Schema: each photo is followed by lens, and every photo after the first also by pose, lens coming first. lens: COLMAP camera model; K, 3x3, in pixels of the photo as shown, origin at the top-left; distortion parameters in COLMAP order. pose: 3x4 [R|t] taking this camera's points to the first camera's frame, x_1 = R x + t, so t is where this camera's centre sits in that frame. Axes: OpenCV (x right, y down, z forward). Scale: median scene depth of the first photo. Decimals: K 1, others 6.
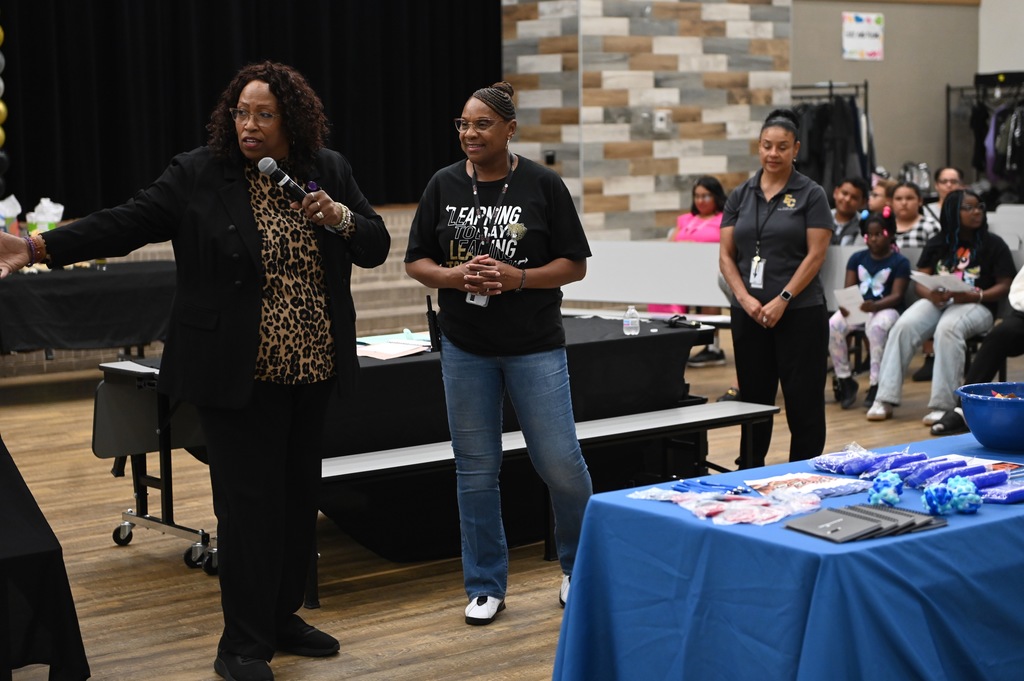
lens RADIAL K [[2043.0, 0, 509.3], [0, 2043.0, 339.0], [0, 0, 1]] dist [0.062258, 0.000000]
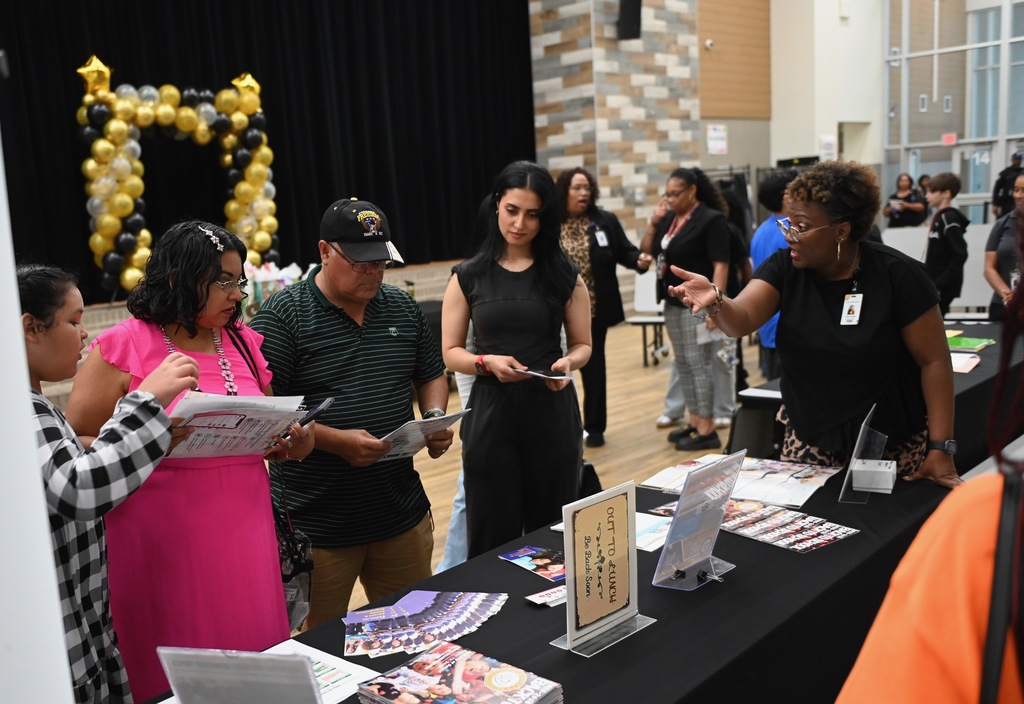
lens RADIAL K [[1113.4, 0, 481.9], [0, 1113.4, 409.2], [0, 0, 1]] dist [0.003587, 0.000000]
pose [[0.994089, -0.070291, 0.082743, -0.206605], [0.064229, 0.995204, 0.073785, -0.018018], [-0.087532, -0.068034, 0.993836, 0.204829]]
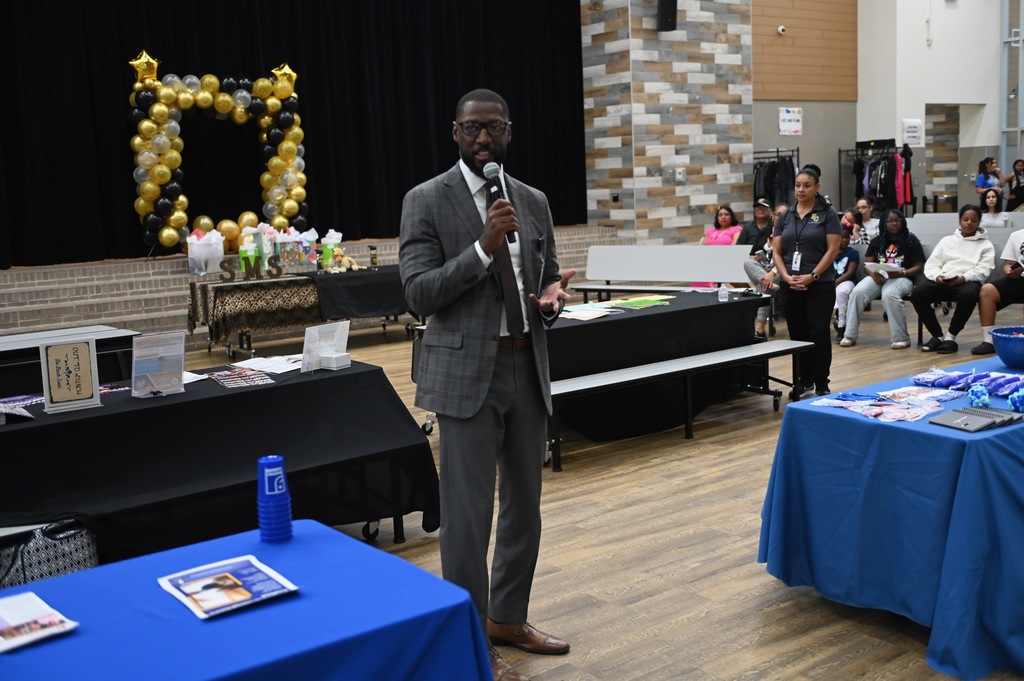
lens RADIAL K [[1174.0, 0, 527.7], [0, 1174.0, 341.2], [0, 0, 1]] dist [0.022865, 0.000000]
pose [[0.999308, -0.023728, -0.028639, -0.042748], [0.024617, 0.999213, 0.031114, -0.002000], [0.027878, -0.031797, 0.999105, 0.023887]]
